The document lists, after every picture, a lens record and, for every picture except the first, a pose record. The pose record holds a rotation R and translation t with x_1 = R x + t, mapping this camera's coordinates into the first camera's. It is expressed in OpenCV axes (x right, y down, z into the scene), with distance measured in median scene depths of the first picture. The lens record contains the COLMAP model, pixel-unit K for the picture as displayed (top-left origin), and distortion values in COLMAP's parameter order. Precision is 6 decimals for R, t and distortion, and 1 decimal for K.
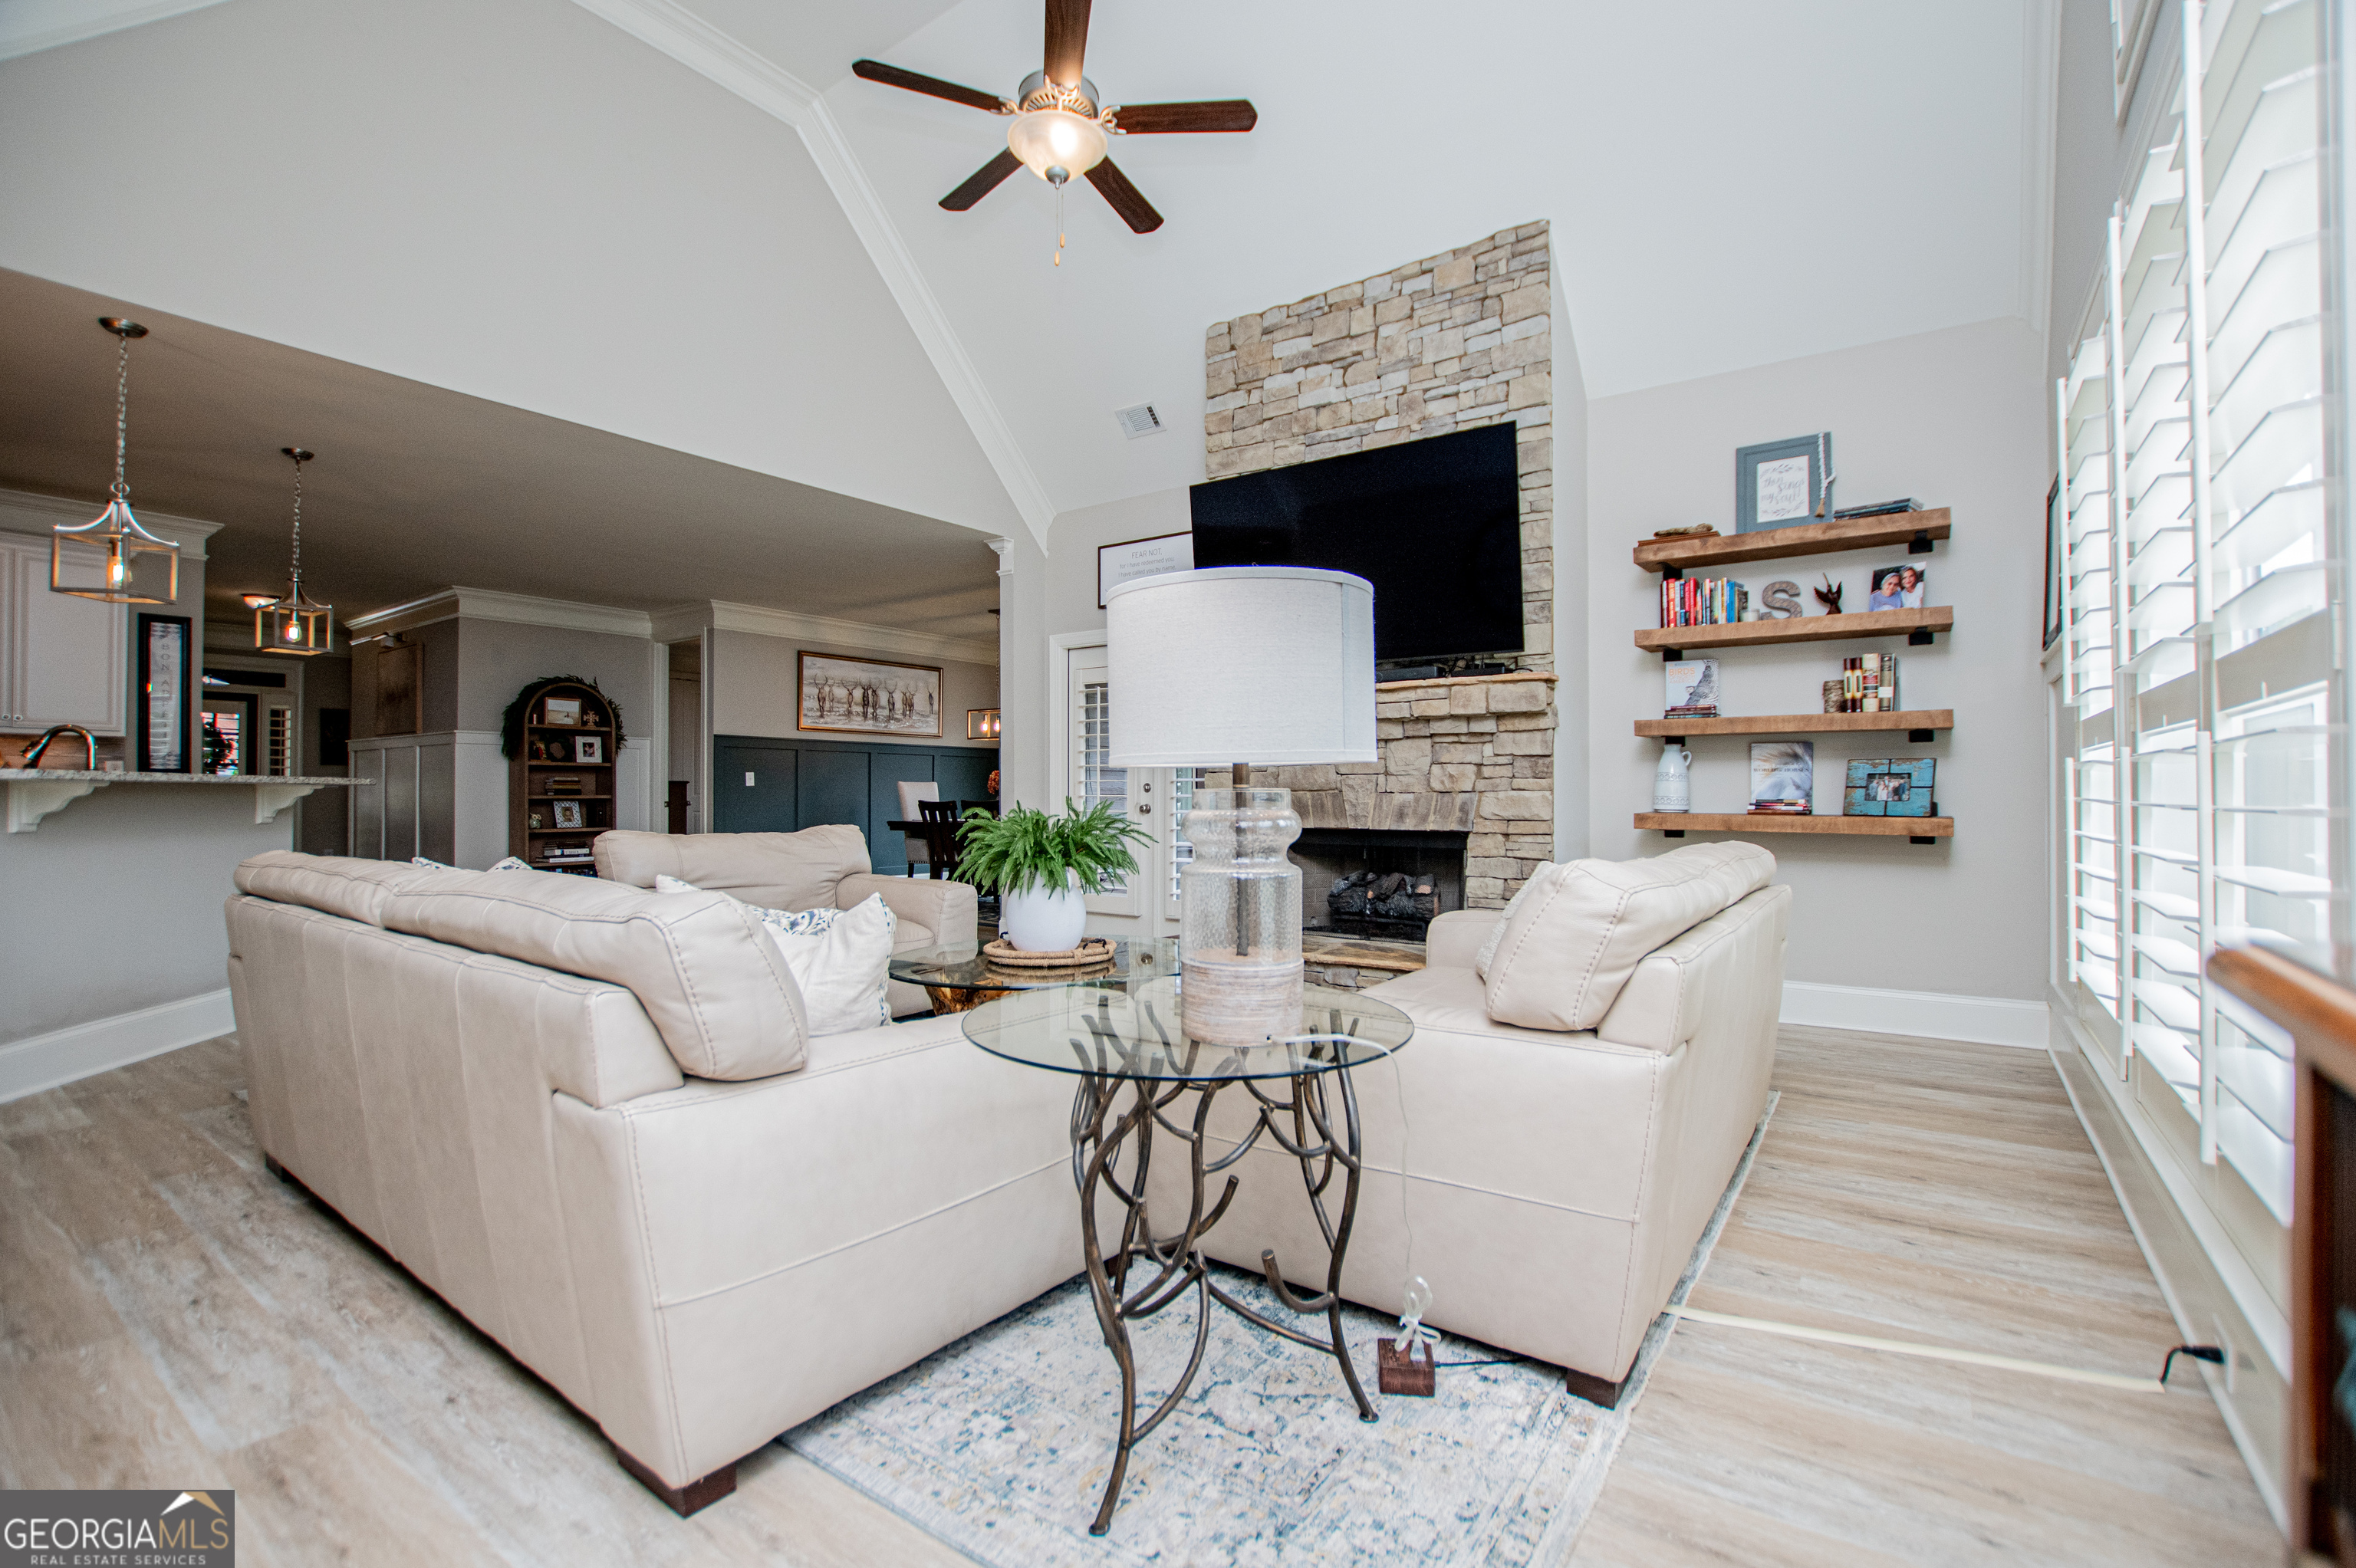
lens RADIAL K [[1048.3, 0, 1199.5], [0, 1048.3, 787.2], [0, 0, 1]] dist [-0.031168, 0.004689]
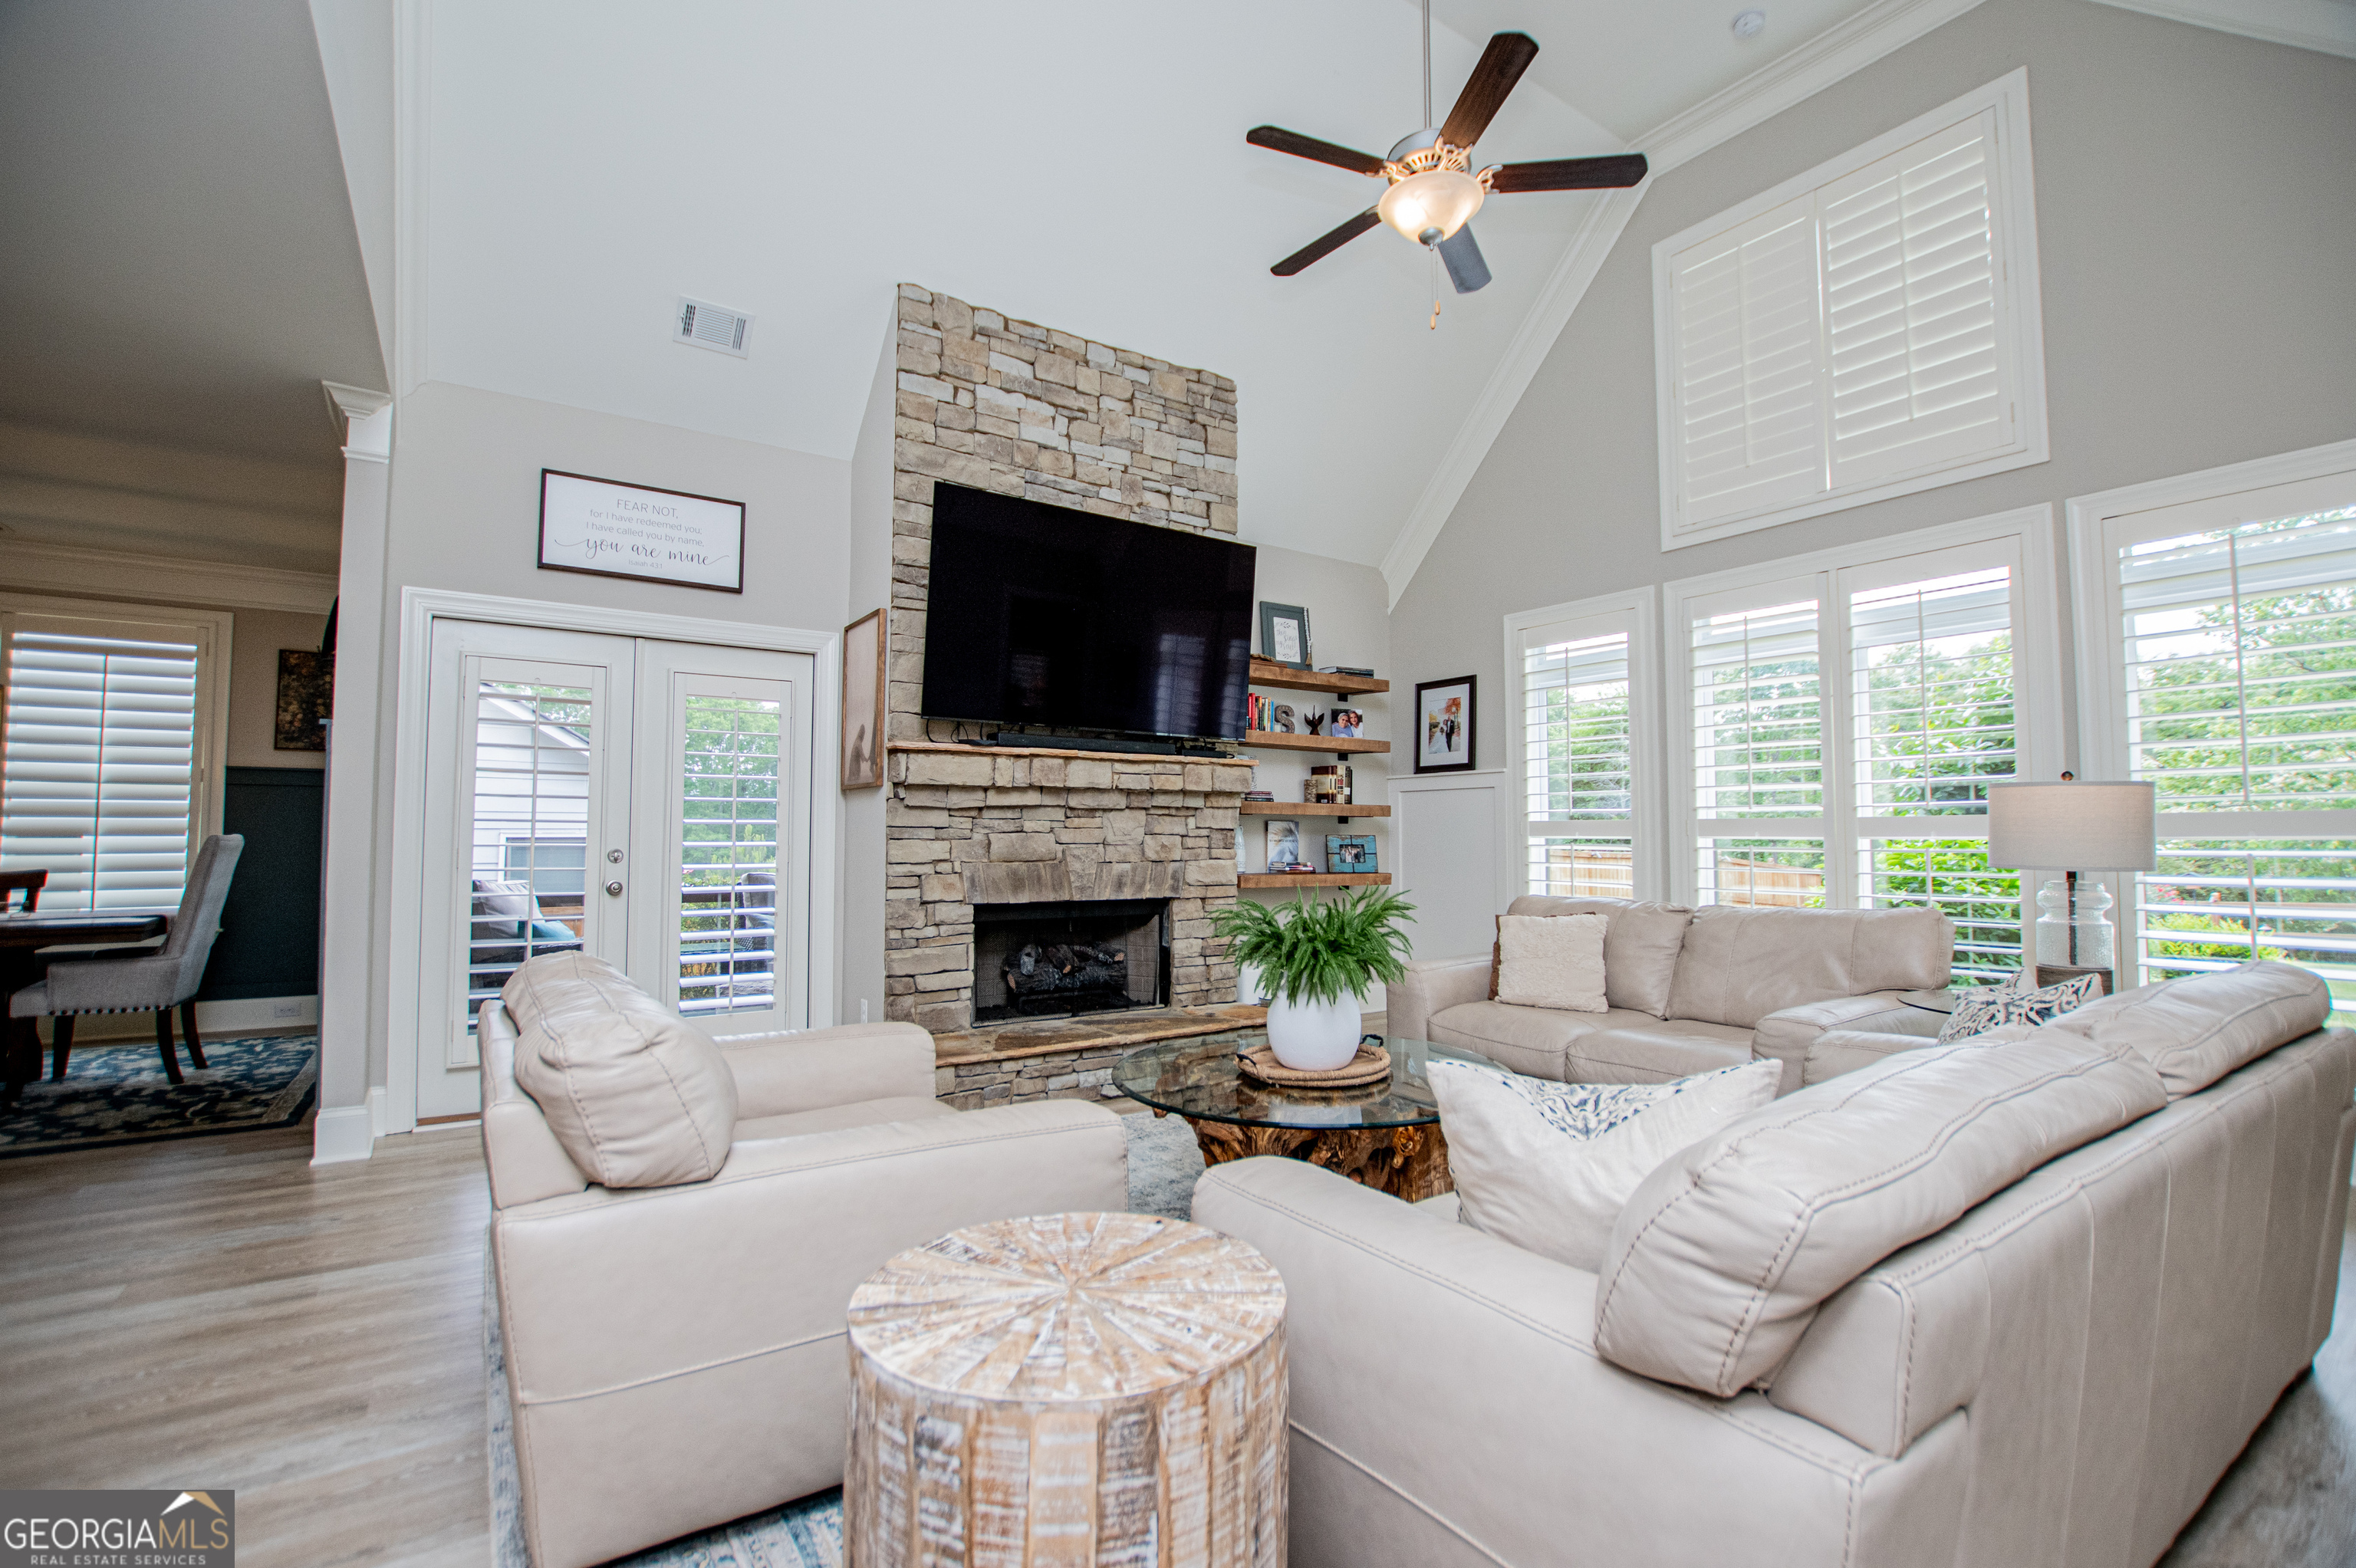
lens RADIAL K [[1048.3, 0, 1199.5], [0, 1048.3, 787.2], [0, 0, 1]] dist [-0.031168, 0.004689]
pose [[0.334663, 0.045845, 0.941222, -0.756138], [-0.008300, 0.998921, -0.045705, -0.022358], [-0.942301, 0.007483, 0.334682, 0.606844]]
